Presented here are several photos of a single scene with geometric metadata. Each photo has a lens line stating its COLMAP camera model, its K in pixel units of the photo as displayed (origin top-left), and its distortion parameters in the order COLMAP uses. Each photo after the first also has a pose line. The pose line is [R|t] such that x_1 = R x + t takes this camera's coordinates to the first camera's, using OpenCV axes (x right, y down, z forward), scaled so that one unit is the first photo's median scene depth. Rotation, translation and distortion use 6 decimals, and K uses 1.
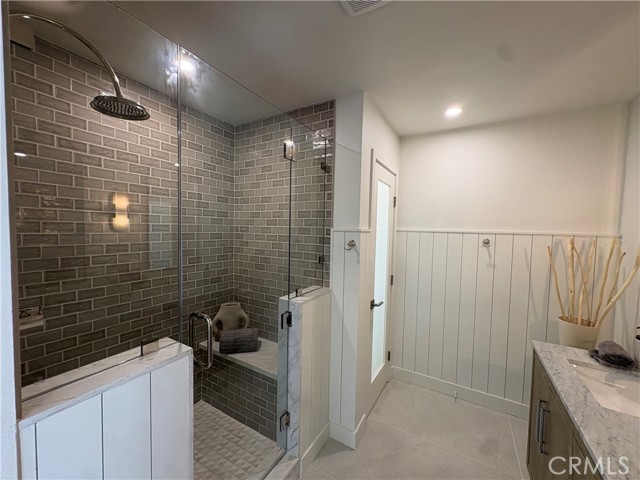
lens RADIAL K [[255.7, 0, 321.4], [0, 255.7, 240.2], [0, 0, 1]] dist [0.001865, 0.000127]
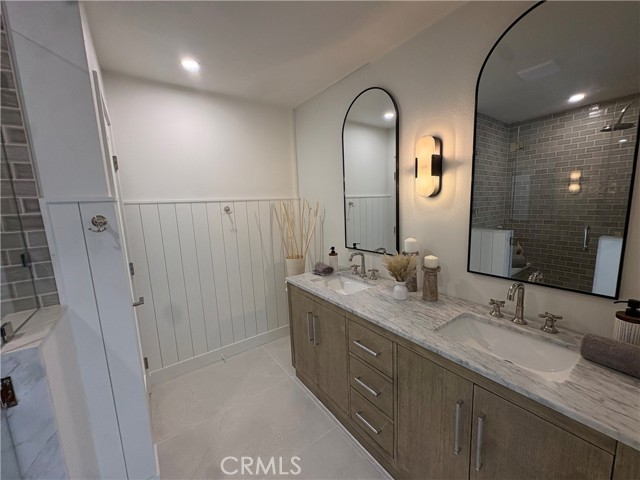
lens RADIAL K [[255.7, 0, 321.3], [0, 255.7, 239.6], [0, 0, 1]] dist [0.001865, 0.000127]
pose [[0.399332, -0.169544, 0.900993, -0.224573], [0.092302, 0.985193, 0.144479, 0.015963], [-0.912148, 0.025468, 0.409069, 0.235048]]
